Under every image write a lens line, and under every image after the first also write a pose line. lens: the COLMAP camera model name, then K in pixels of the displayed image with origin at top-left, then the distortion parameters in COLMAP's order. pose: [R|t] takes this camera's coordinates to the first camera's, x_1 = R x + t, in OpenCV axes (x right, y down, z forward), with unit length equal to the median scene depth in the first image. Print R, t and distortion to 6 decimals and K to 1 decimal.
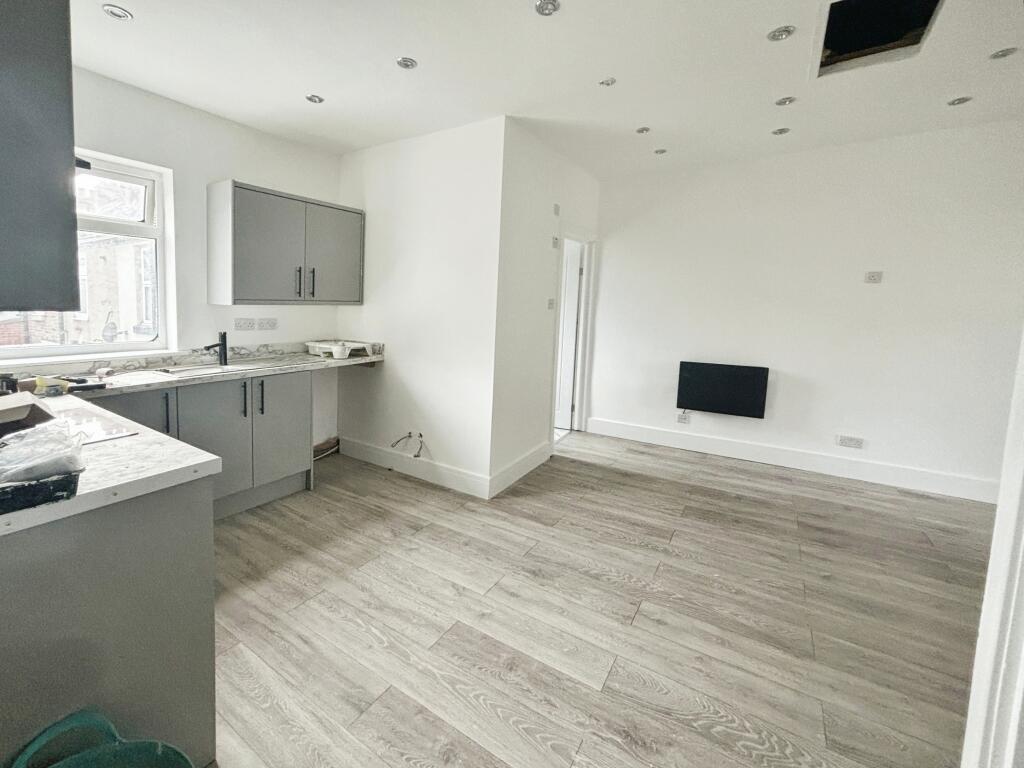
lens RADIAL K [[415.1, 0, 512.0], [0, 415.1, 384.0], [0, 0, 1]] dist [-0.000436, -0.000105]
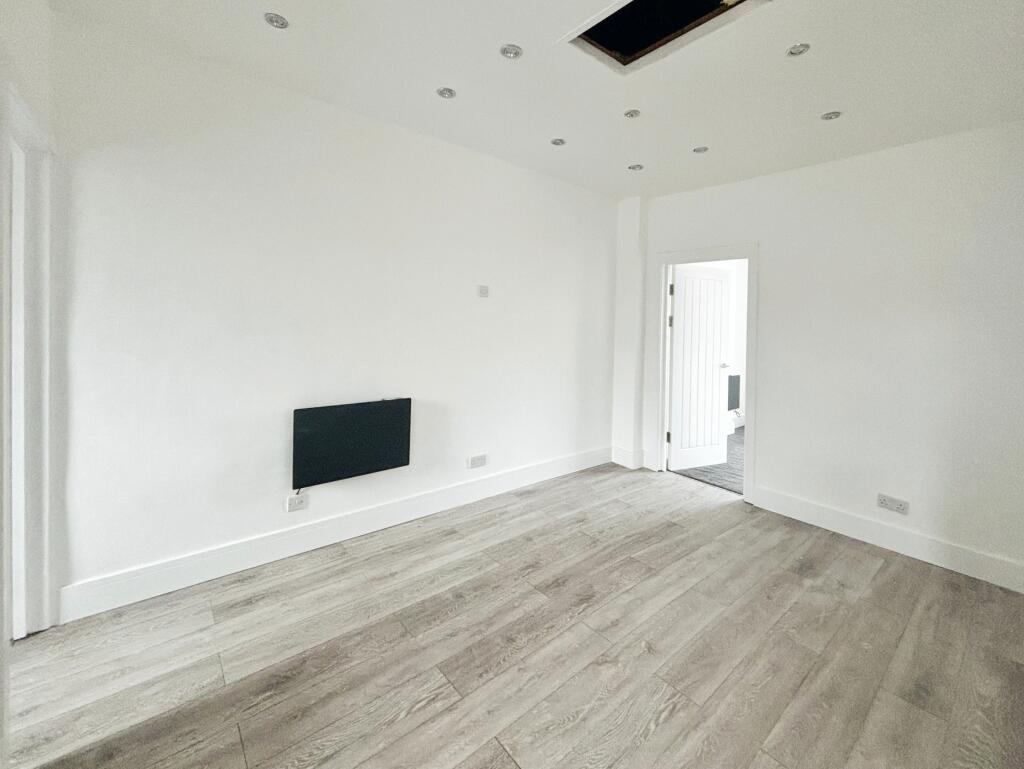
lens RADIAL K [[442.8, 0, 512.0], [0, 442.8, 384.5], [0, 0, 1]] dist [-0.002045, -0.000645]
pose [[0.331103, -0.140054, 0.933143, -0.050769], [0.150402, 0.984114, 0.094338, -0.119267], [-0.931531, 0.109111, 0.346907, 0.626686]]
